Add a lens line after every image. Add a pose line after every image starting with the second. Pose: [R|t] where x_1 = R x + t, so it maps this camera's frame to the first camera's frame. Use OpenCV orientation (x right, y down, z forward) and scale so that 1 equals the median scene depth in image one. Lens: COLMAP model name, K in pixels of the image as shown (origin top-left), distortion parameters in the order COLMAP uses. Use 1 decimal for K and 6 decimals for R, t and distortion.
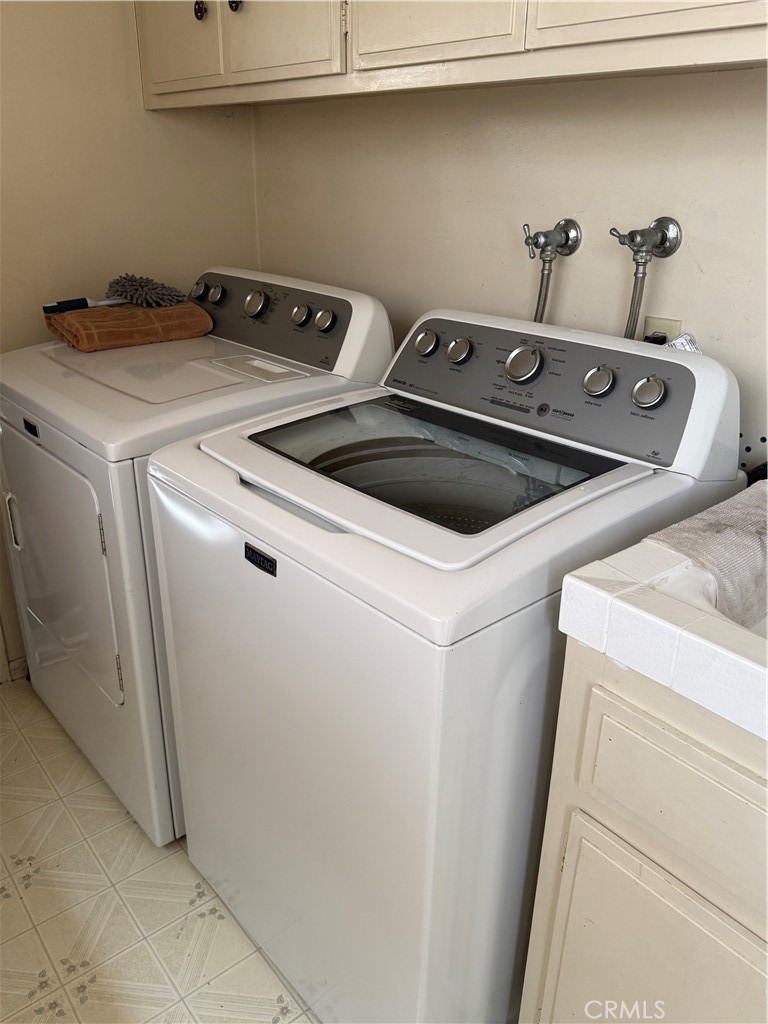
lens RADIAL K [[807.2, 0, 382.0], [0, 807.2, 514.3], [0, 0, 1]] dist [0.009864, -0.007942]
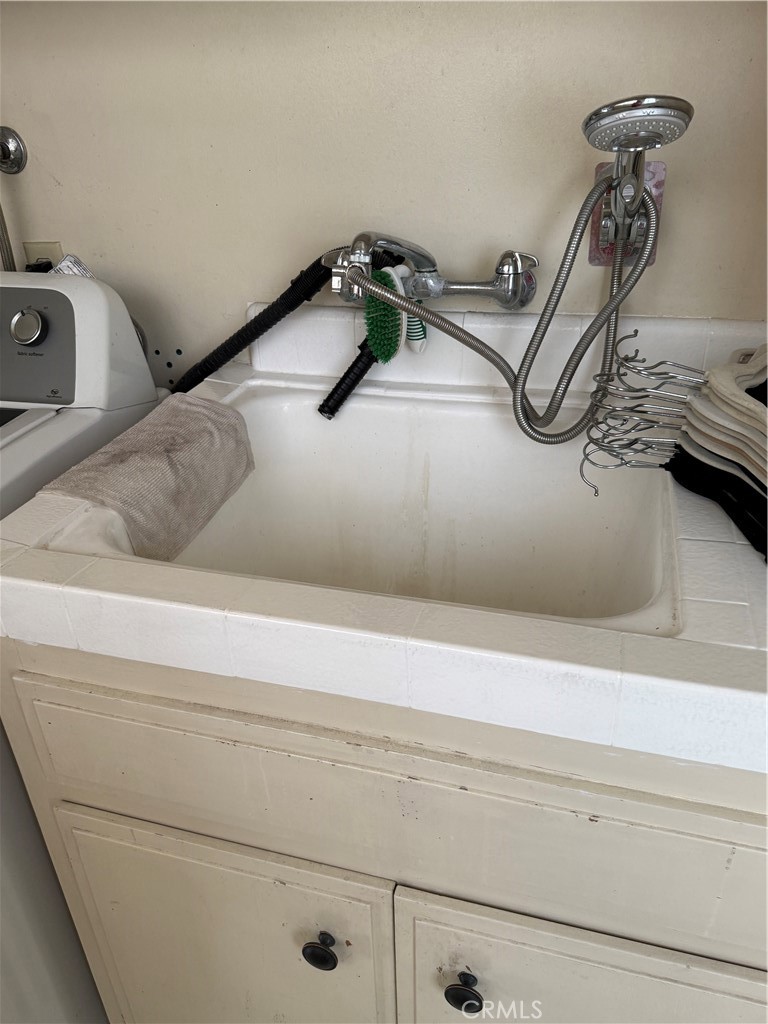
lens RADIAL K [[807.2, 0, 381.8], [0, 807.2, 510.7], [0, 0, 1]] dist [0.009864, -0.007942]
pose [[0.827219, -0.297934, 0.476387, 0.176996], [0.261384, 0.954567, 0.143112, 0.018204], [-0.497381, 0.006135, 0.867511, 0.034129]]
